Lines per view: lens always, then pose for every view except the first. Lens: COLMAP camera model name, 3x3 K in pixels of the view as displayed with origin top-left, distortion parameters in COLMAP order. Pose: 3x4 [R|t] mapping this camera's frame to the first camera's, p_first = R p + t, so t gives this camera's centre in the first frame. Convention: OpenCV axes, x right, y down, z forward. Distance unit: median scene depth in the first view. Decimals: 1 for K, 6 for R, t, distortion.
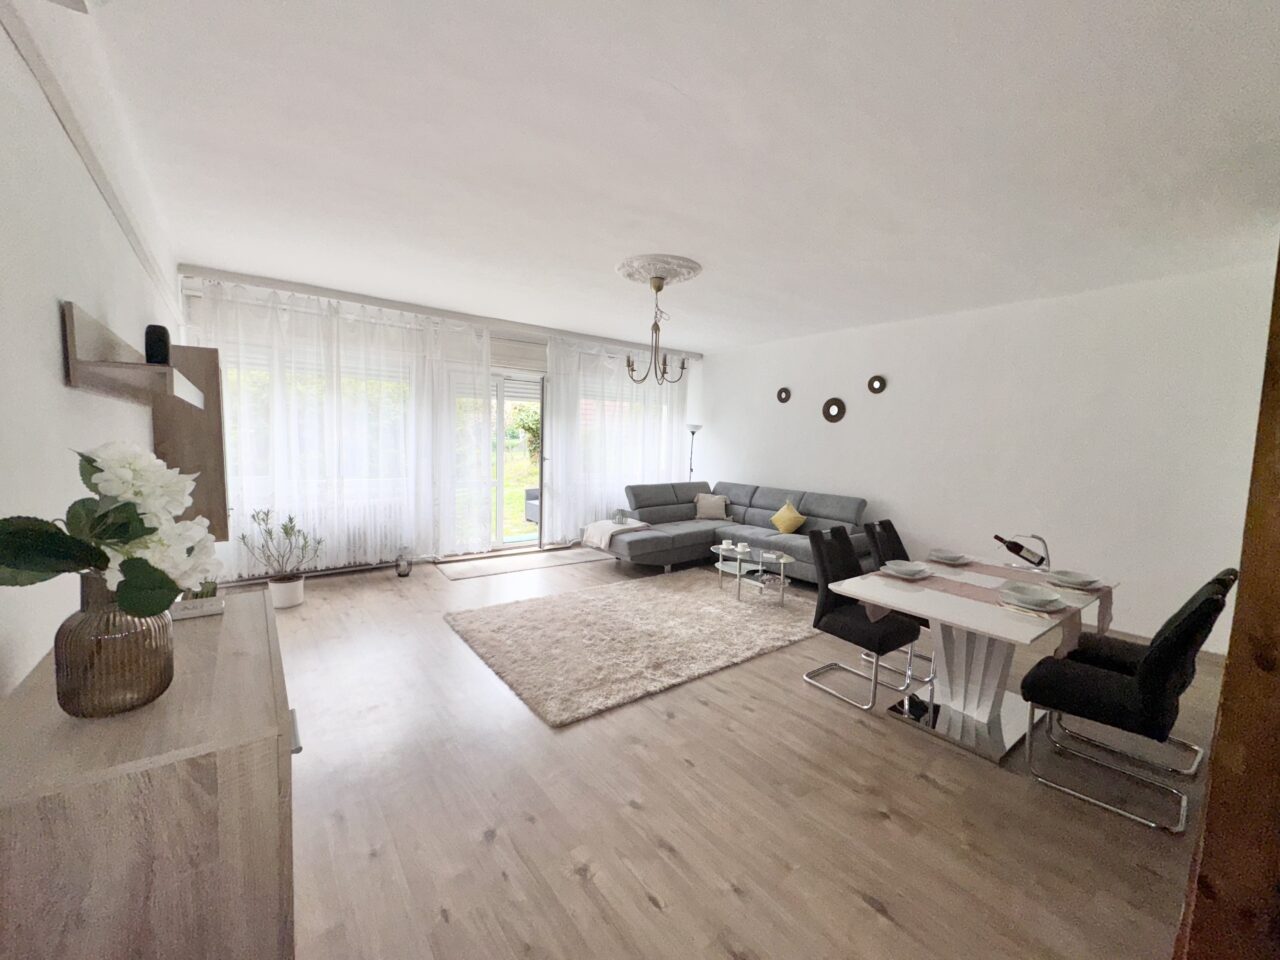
lens RADIAL K [[507.8, 0, 640.0], [0, 507.8, 480.0], [0, 0, 1]] dist [-0.000181, 0.000175]
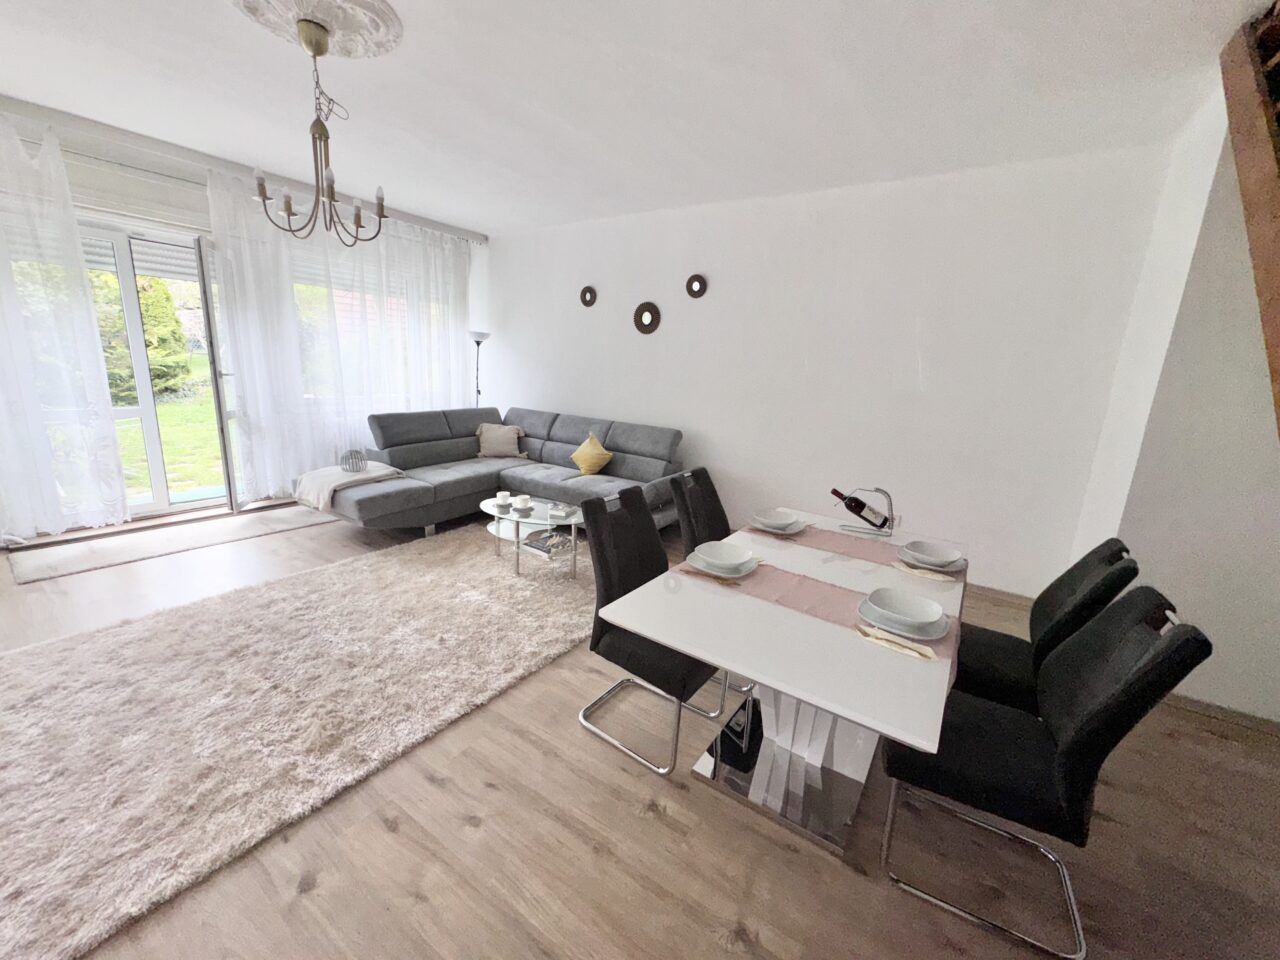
lens RADIAL K [[507.8, 0, 640.0], [0, 507.8, 480.0], [0, 0, 1]] dist [-0.000181, 0.000175]
pose [[0.949104, -0.047966, 0.311289, 0.134503], [-0.001340, 0.987712, 0.156281, -0.012835], [-0.314960, -0.148744, 0.937377, 0.262547]]
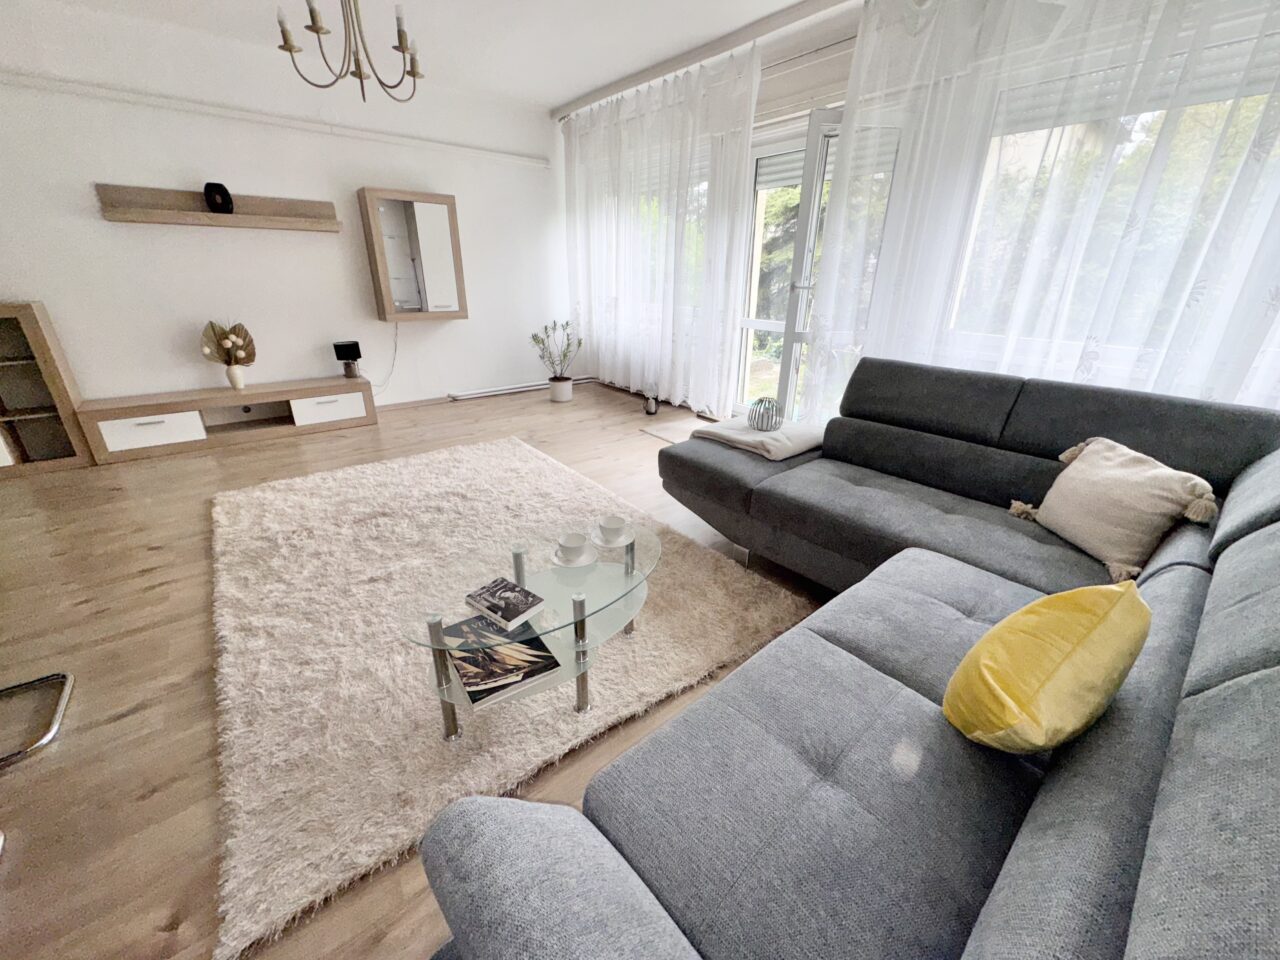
lens RADIAL K [[507.8, 0, 640.0], [0, 507.8, 480.0], [0, 0, 1]] dist [-0.000181, 0.000175]
pose [[0.015221, 0.358105, -0.933557, 0.495783], [-0.090214, 0.930349, 0.355404, -0.032635], [0.995806, 0.078811, 0.046467, 1.017407]]
